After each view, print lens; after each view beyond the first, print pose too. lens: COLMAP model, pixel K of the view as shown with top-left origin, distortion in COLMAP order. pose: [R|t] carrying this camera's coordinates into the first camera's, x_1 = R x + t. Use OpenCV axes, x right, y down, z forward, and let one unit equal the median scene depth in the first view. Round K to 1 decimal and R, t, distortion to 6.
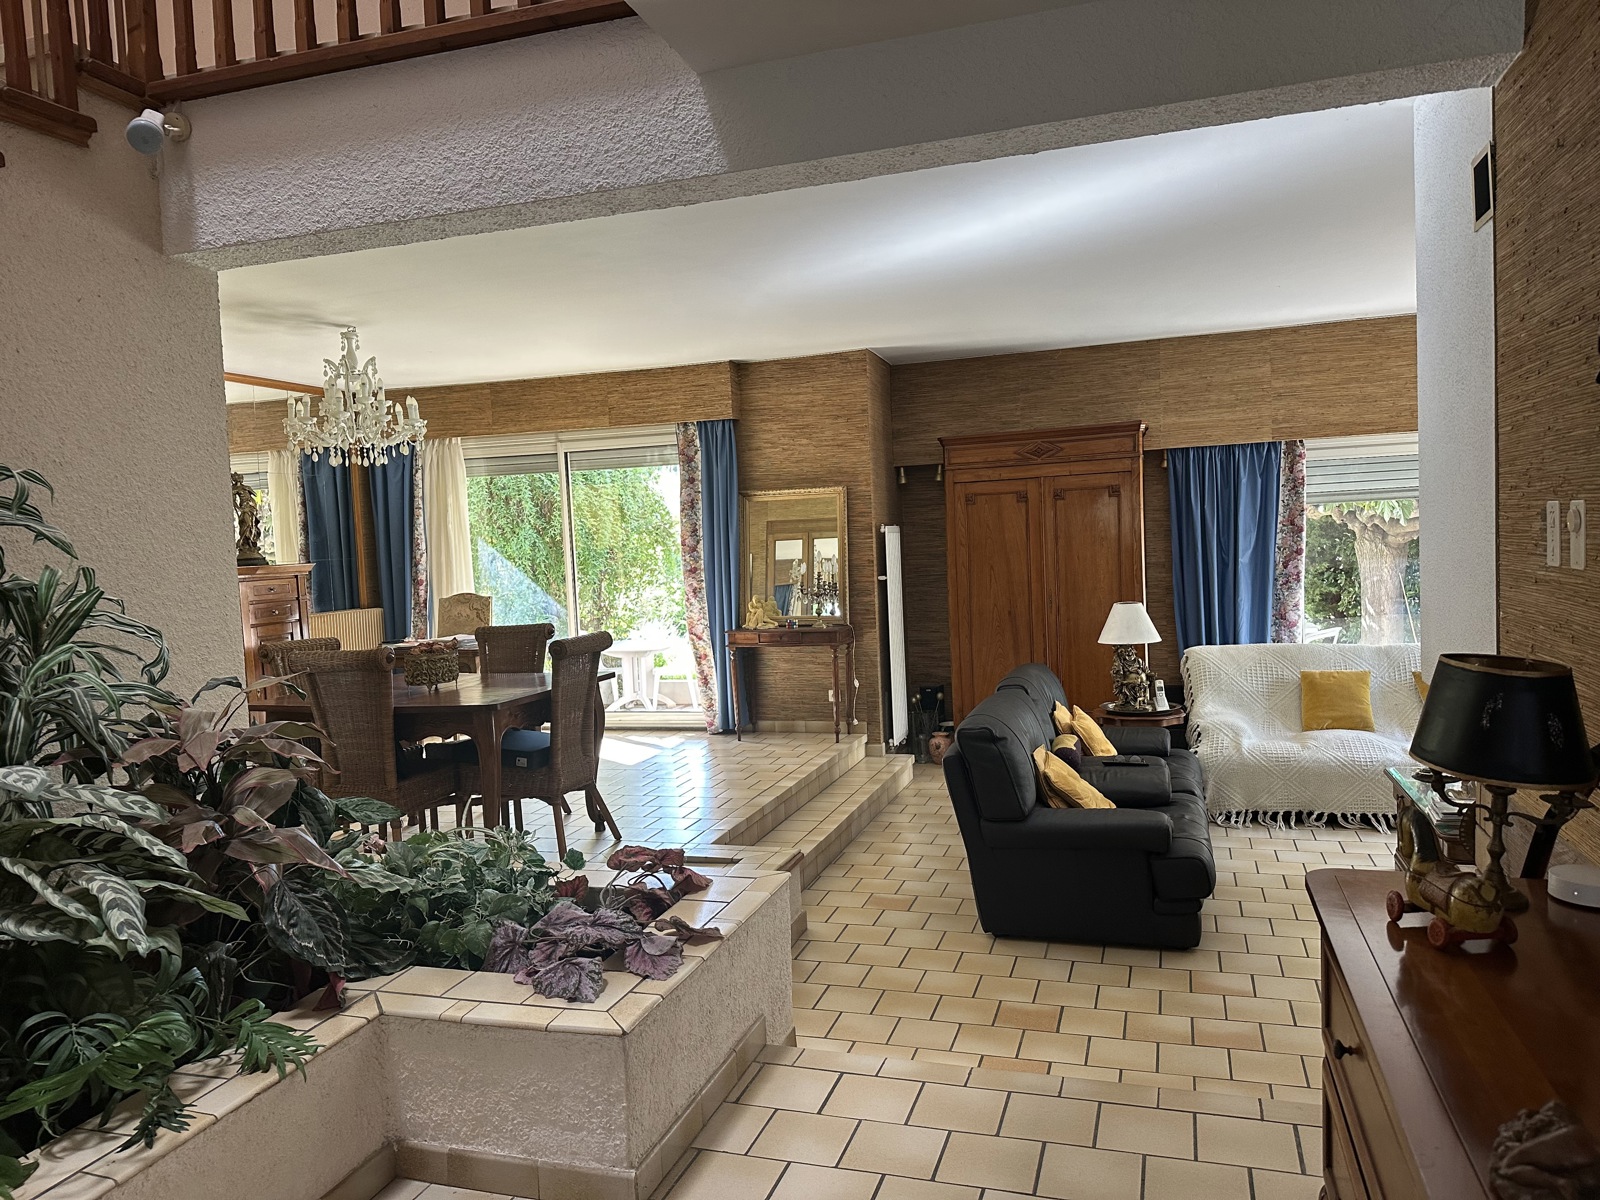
lens RADIAL K [[1124.2, 0, 800.0], [0, 1124.2, 600.0], [0, 0, 1]] dist [0.052900, -0.064496]
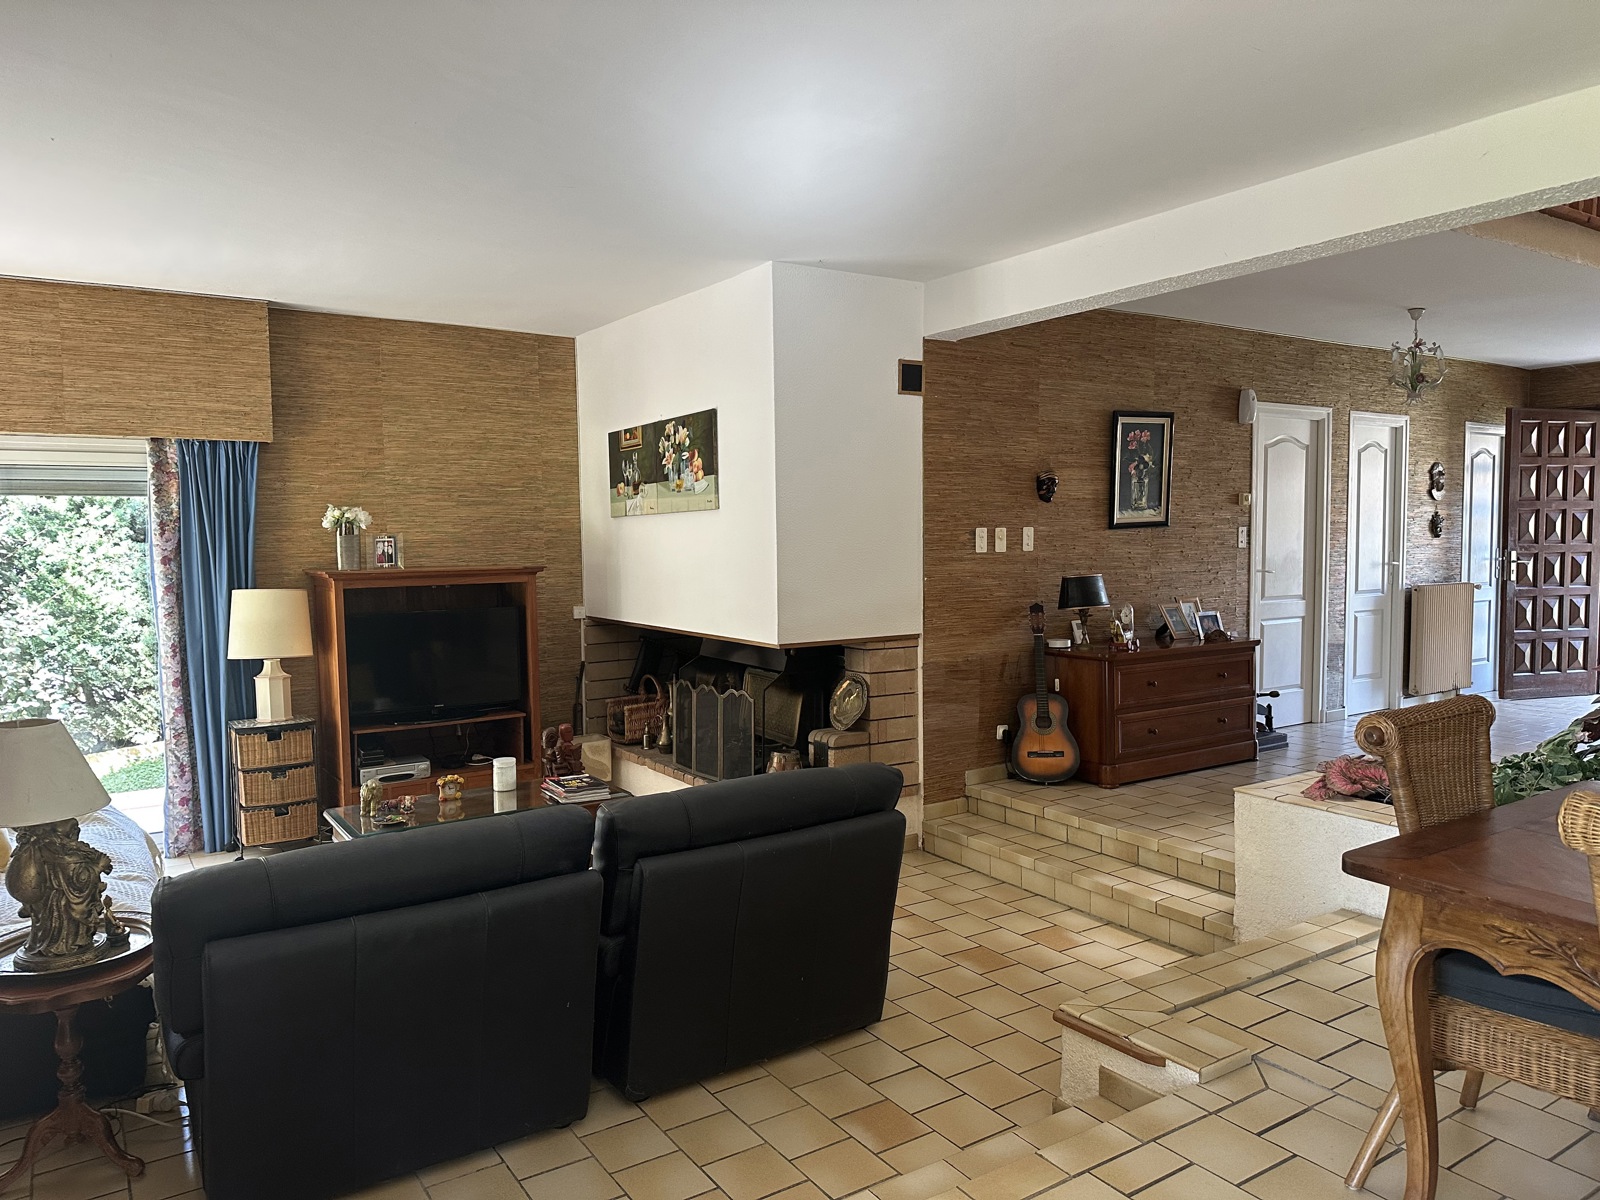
lens RADIAL K [[1124.2, 0, 800.0], [0, 1124.2, 600.0], [0, 0, 1]] dist [0.052900, -0.064496]
pose [[-0.780345, 0.012316, 0.625228, -0.191970], [0.081625, 0.993258, 0.082310, -0.054863], [-0.619999, 0.115264, -0.776089, 0.993794]]
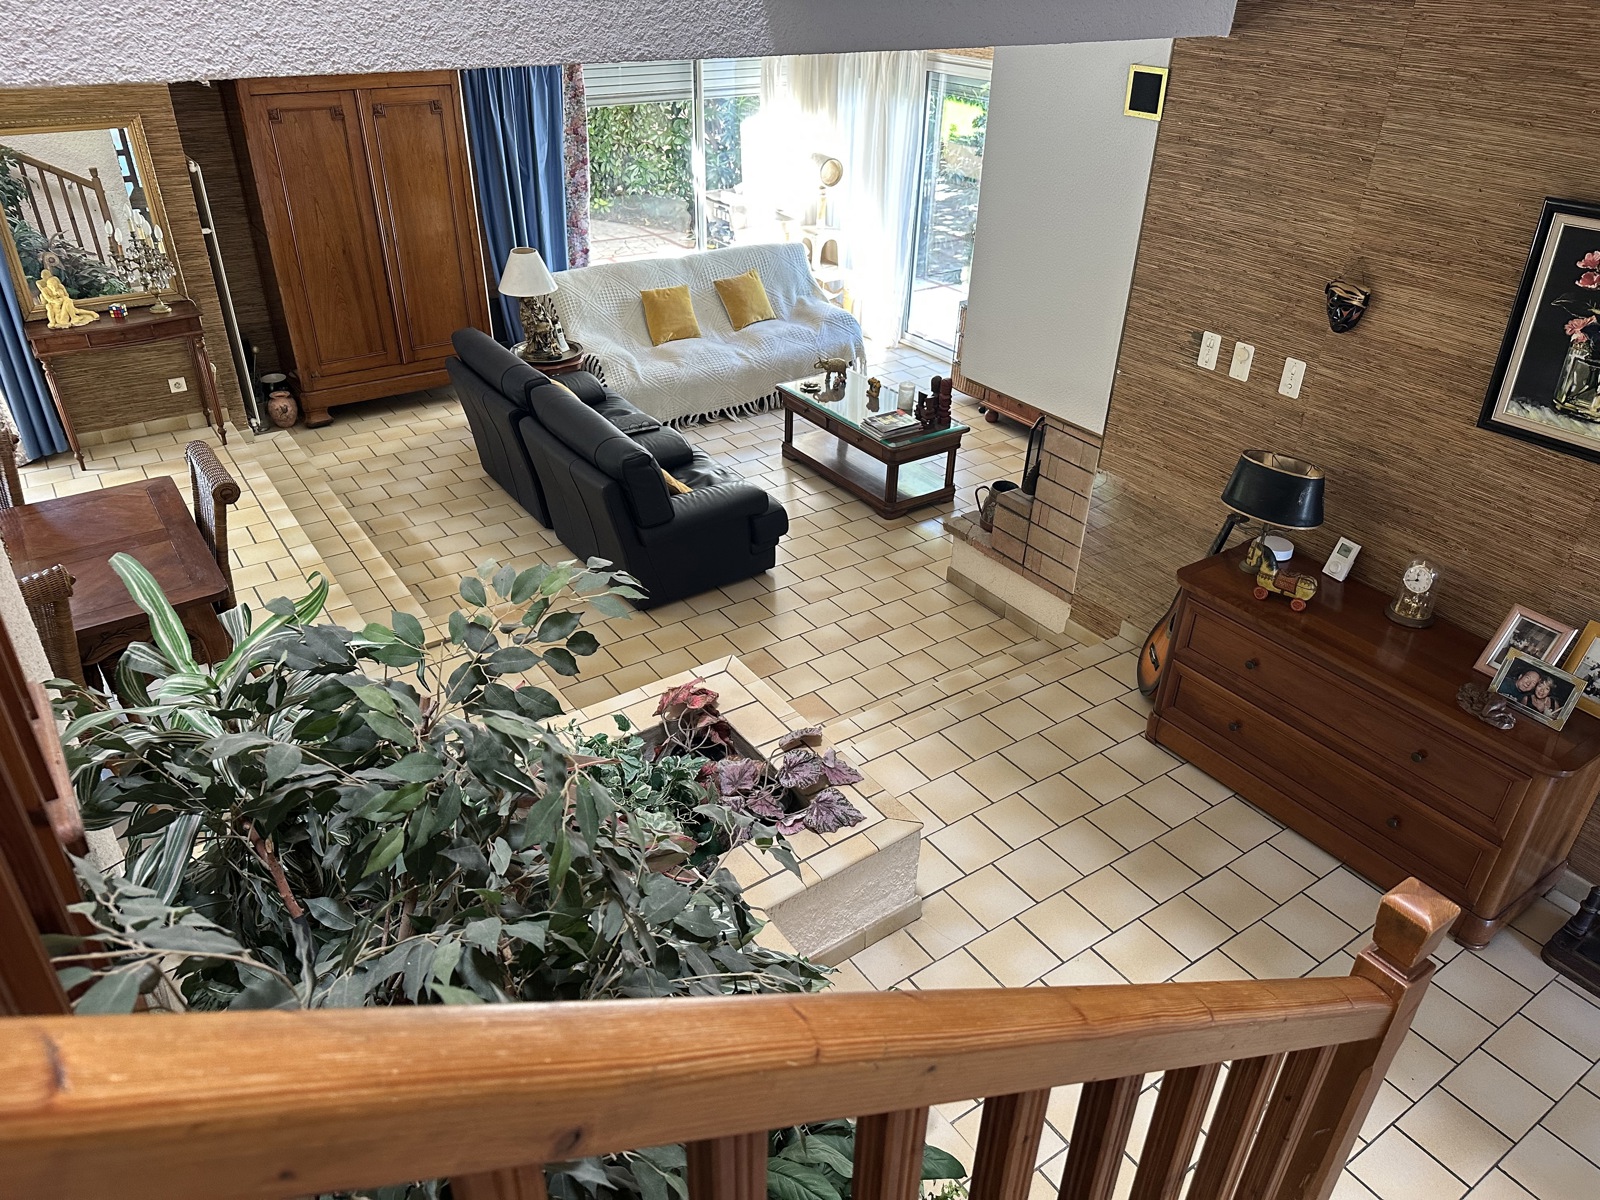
lens RADIAL K [[1124.2, 0, 800.0], [0, 1124.2, 600.0], [0, 0, 1]] dist [0.052900, -0.064496]
pose [[0.608720, -0.352913, 0.710572, -0.353654], [-0.007996, 0.892846, 0.450290, -0.158502], [-0.793345, -0.279782, 0.540672, 0.133759]]
